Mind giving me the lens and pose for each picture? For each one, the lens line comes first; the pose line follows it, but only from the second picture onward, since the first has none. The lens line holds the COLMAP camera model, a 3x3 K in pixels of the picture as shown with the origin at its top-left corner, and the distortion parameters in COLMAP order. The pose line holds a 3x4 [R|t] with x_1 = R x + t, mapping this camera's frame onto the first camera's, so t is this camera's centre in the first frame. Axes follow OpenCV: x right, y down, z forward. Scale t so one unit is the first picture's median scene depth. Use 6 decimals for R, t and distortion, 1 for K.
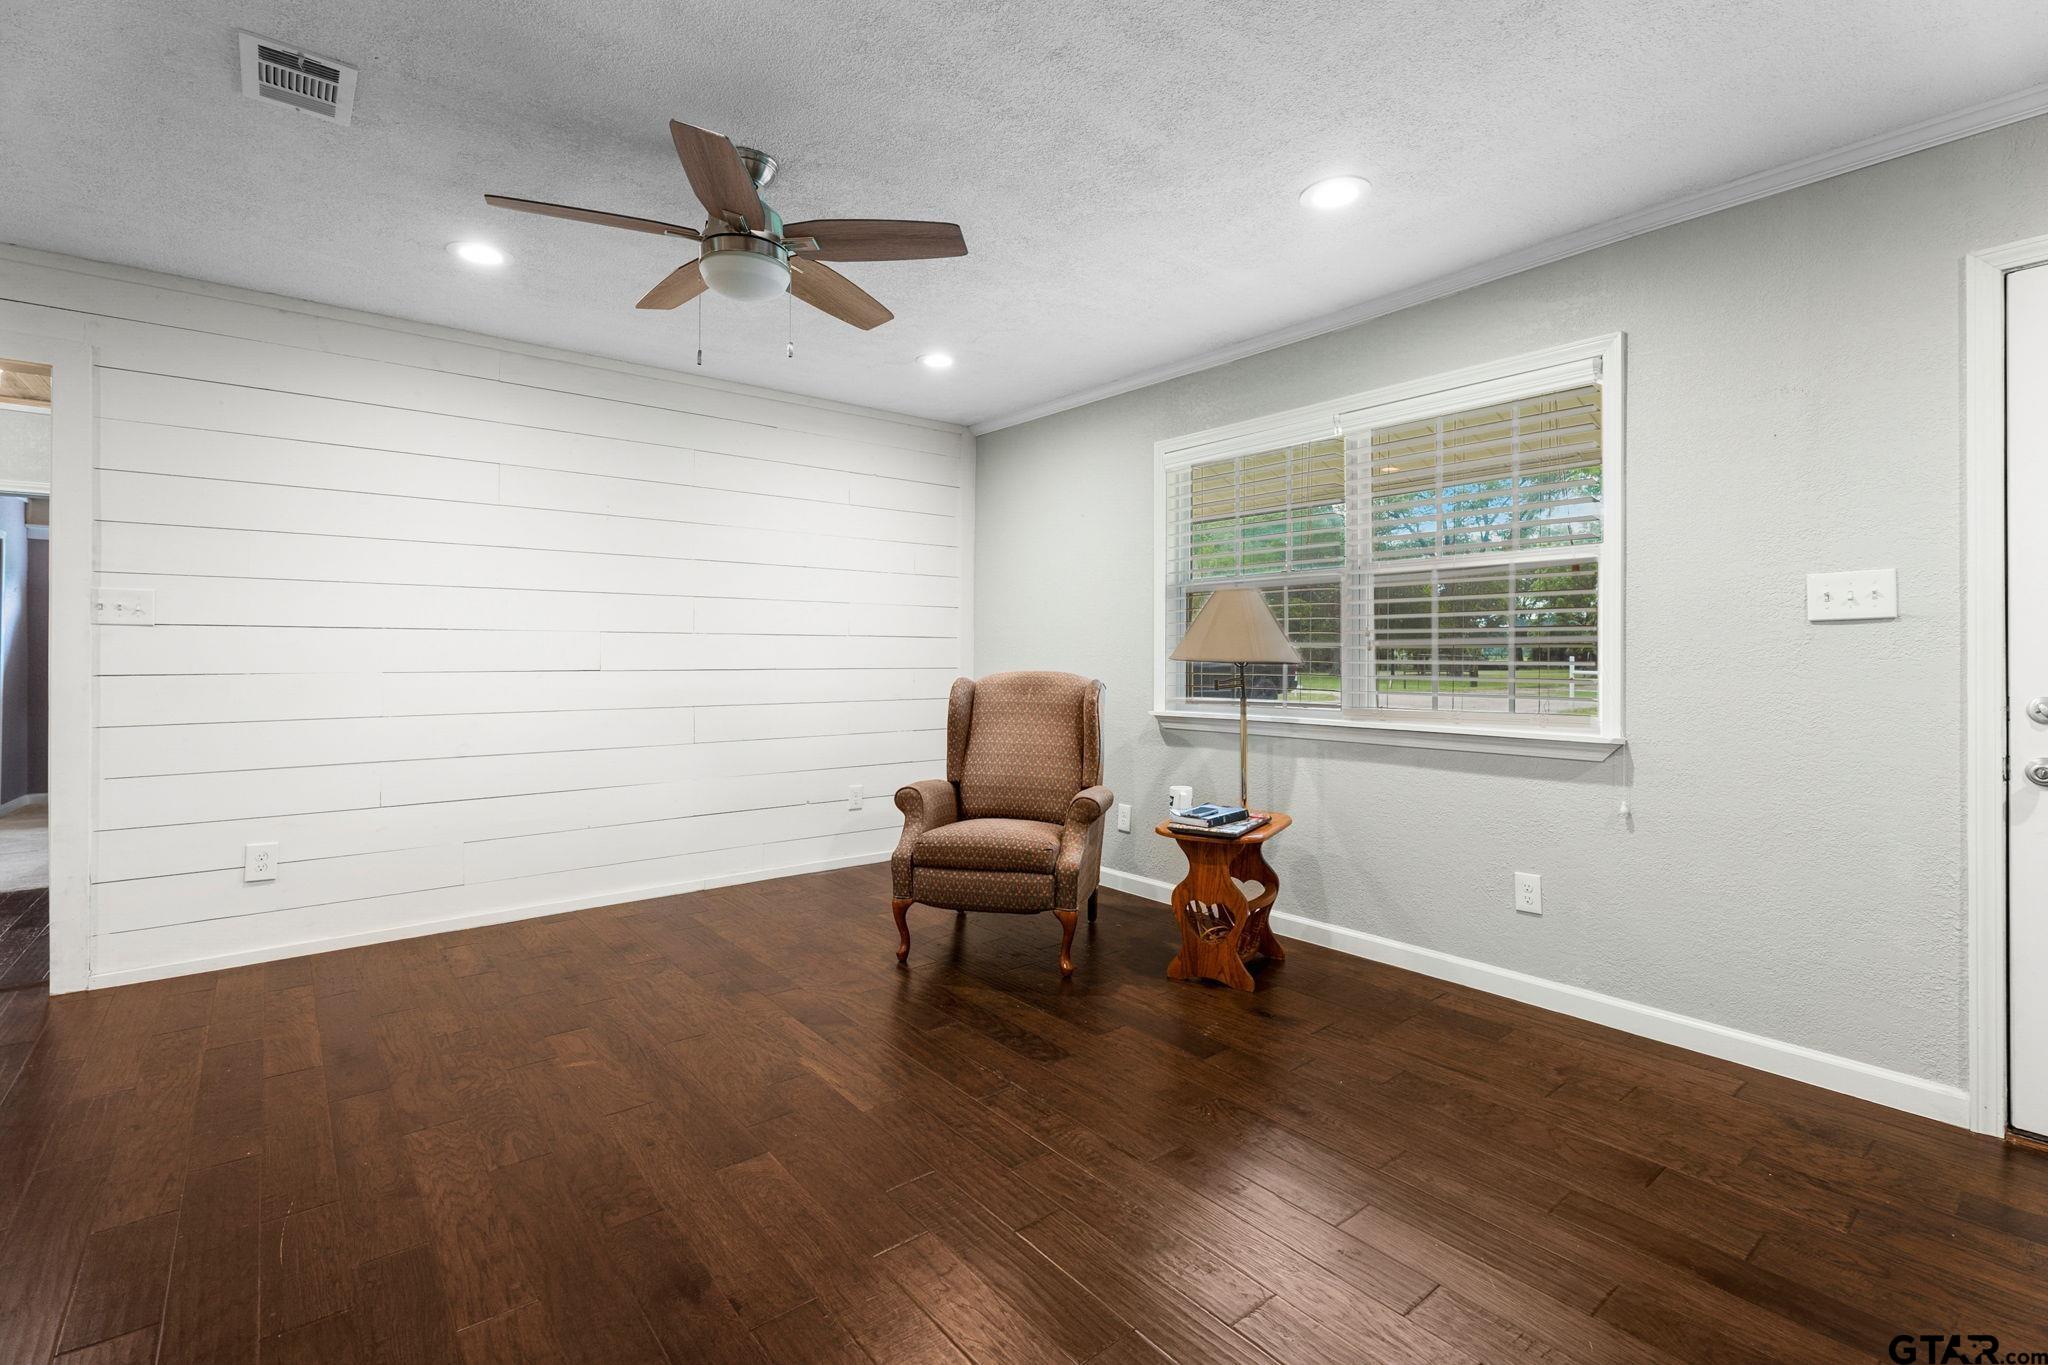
lens RADIAL K [[921.0, 0, 1022.9], [0, 921.0, 669.3], [0, 0, 1]] dist [0.001537, -0.000036]
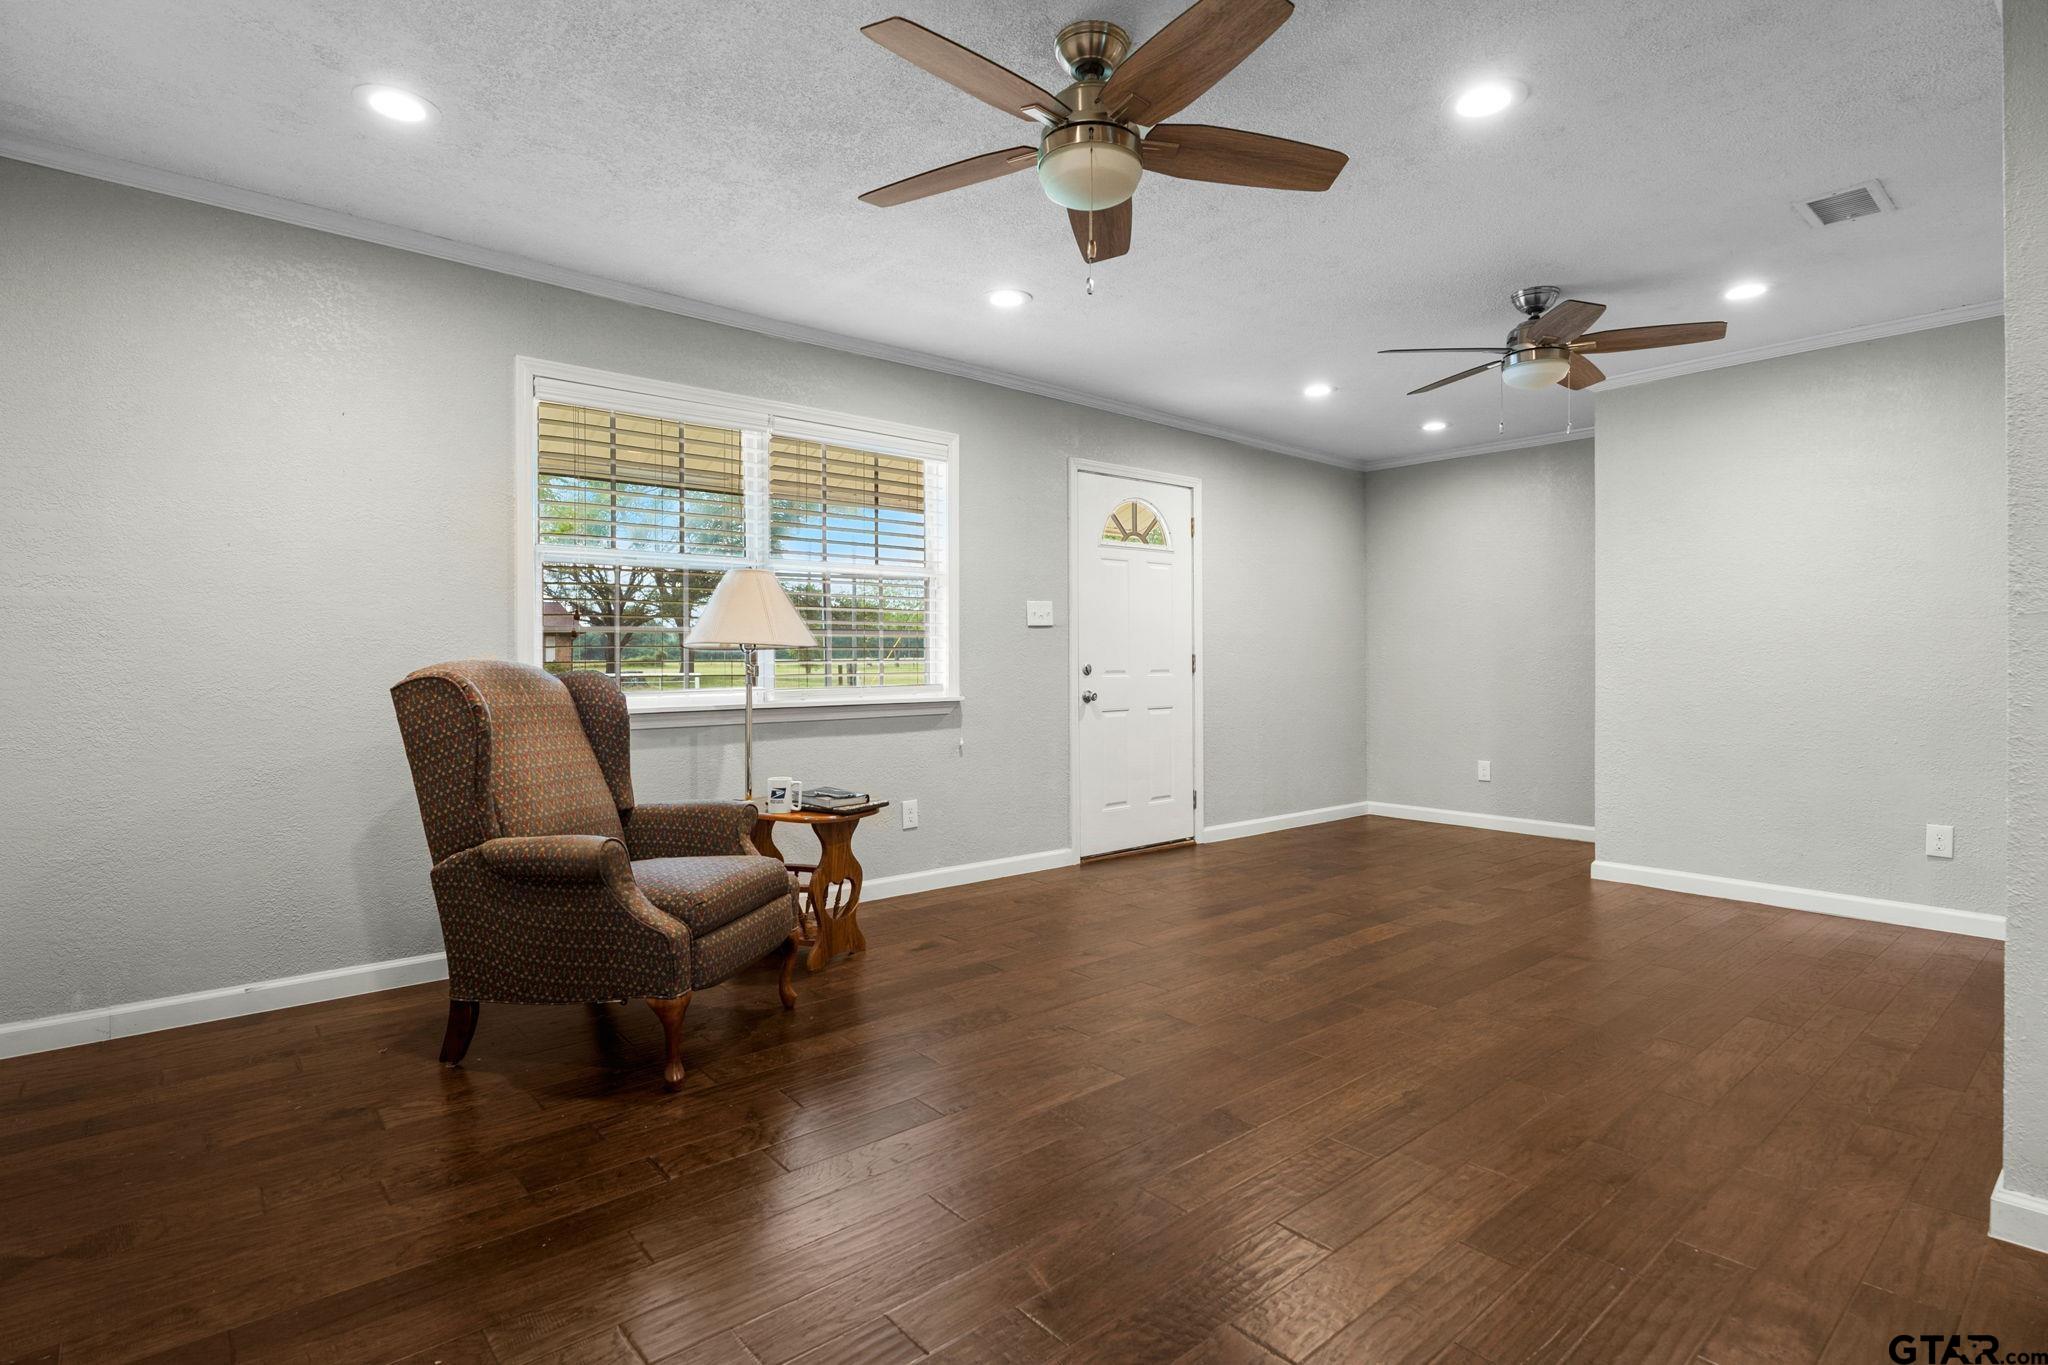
lens RADIAL K [[1005.9, 0, 1024.0], [0, 1005.9, 682.5], [0, 0, 1]] dist [0.001860, 0.000029]
pose [[-0.021239, -0.029659, 0.999334, -0.913131], [0.012173, 0.999478, 0.029922, -0.000549], [-0.999700, 0.012800, -0.020867, 0.802978]]
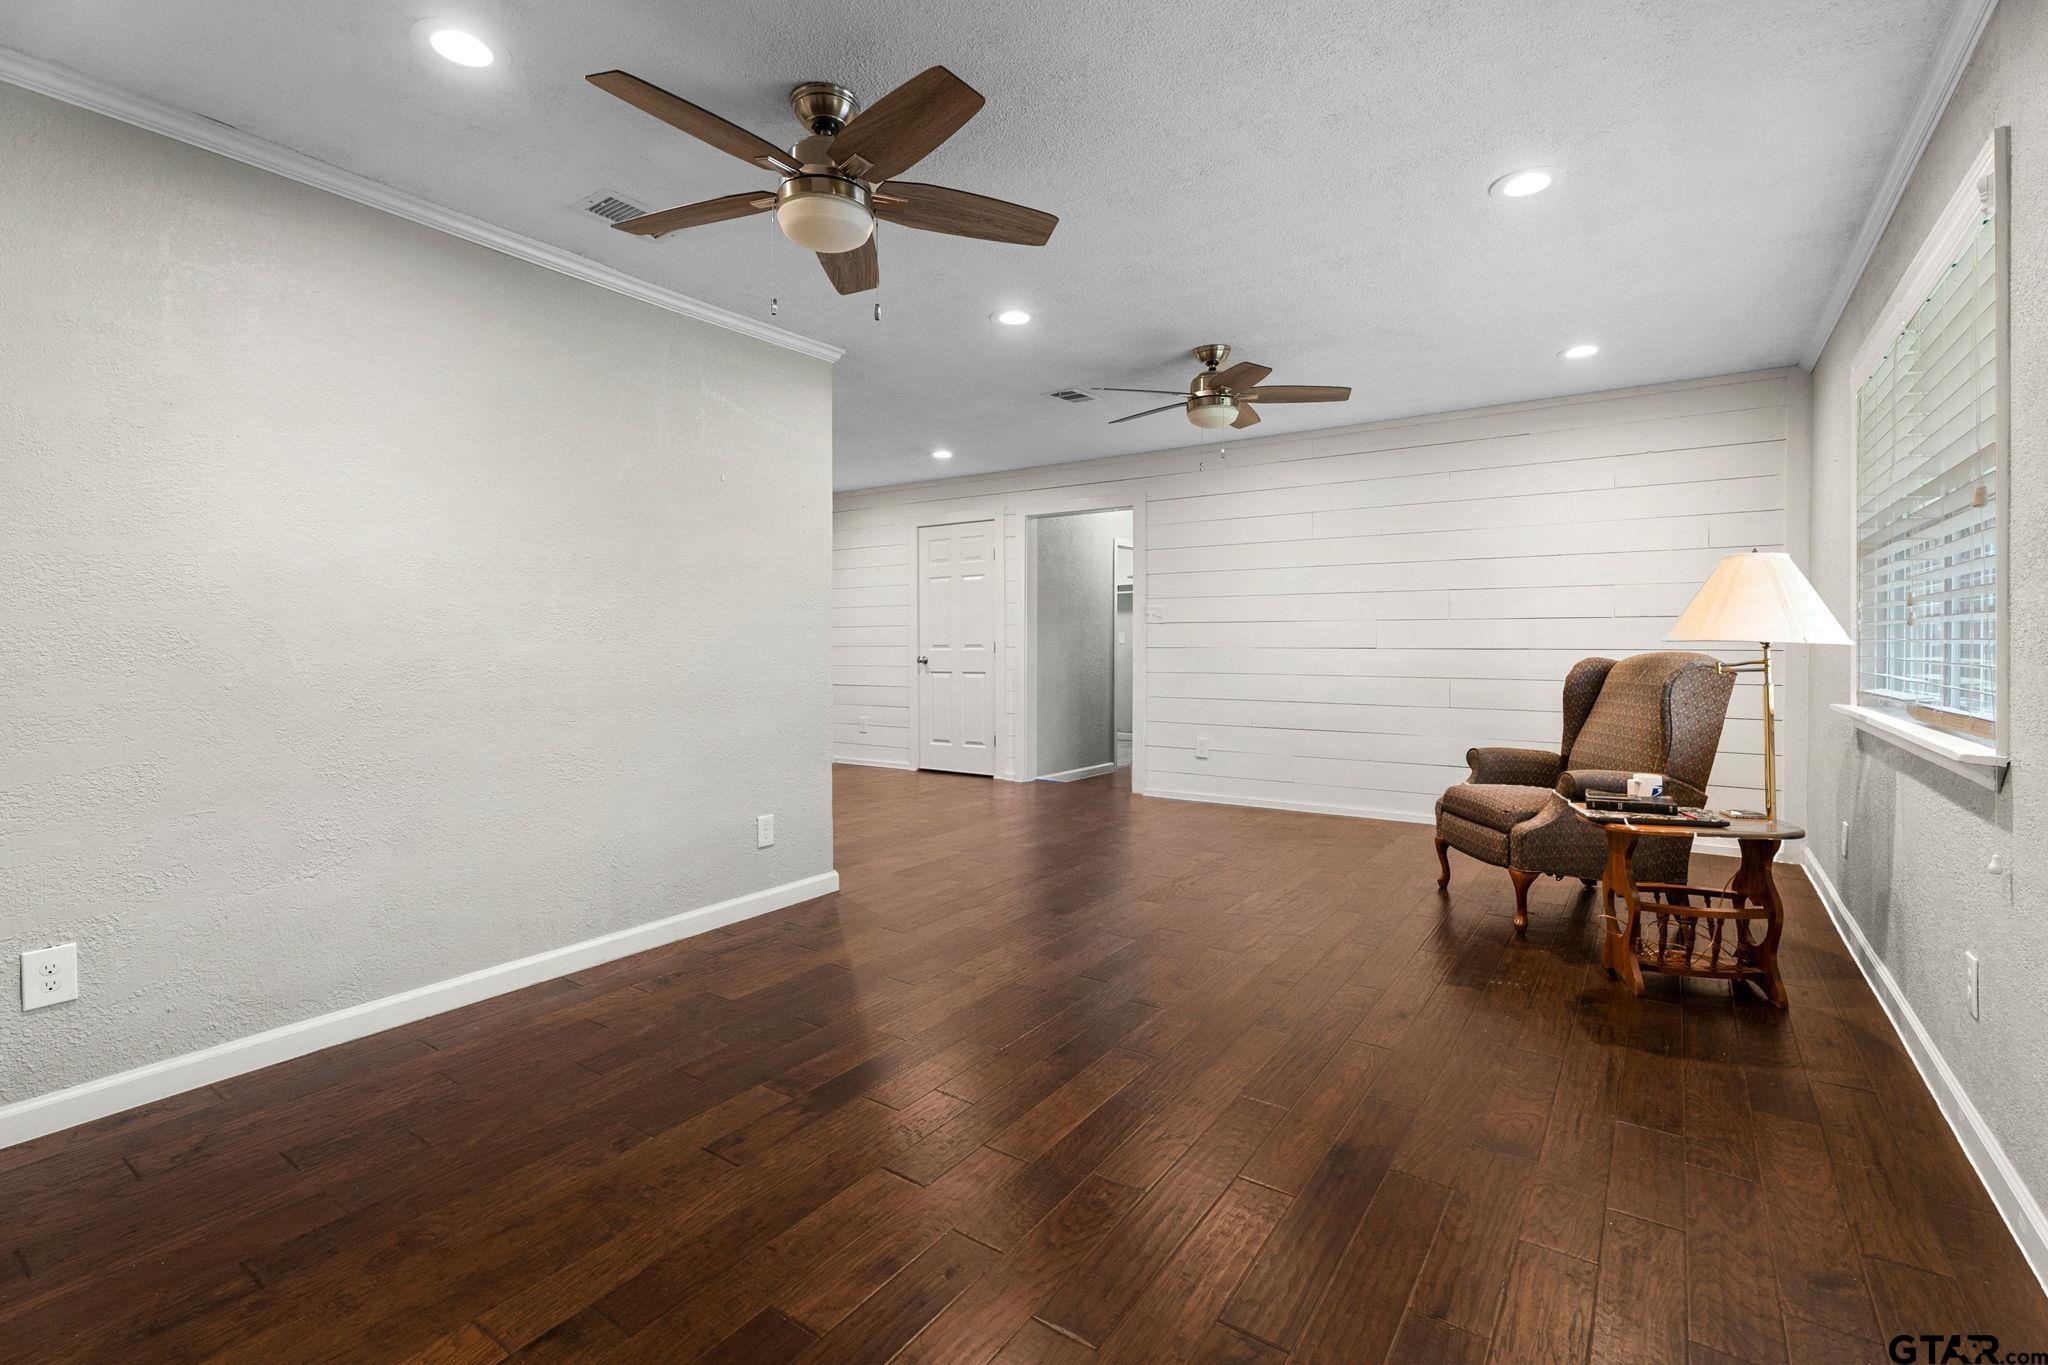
lens RADIAL K [[921.0, 0, 1022.9], [0, 921.0, 669.3], [0, 0, 1]] dist [0.001537, -0.000036]
pose [[0.271939, 0.028003, -0.961907, 0.946683], [-0.012114, 0.999597, 0.025676, 0.005242], [0.962238, 0.004671, 0.272169, 0.145625]]
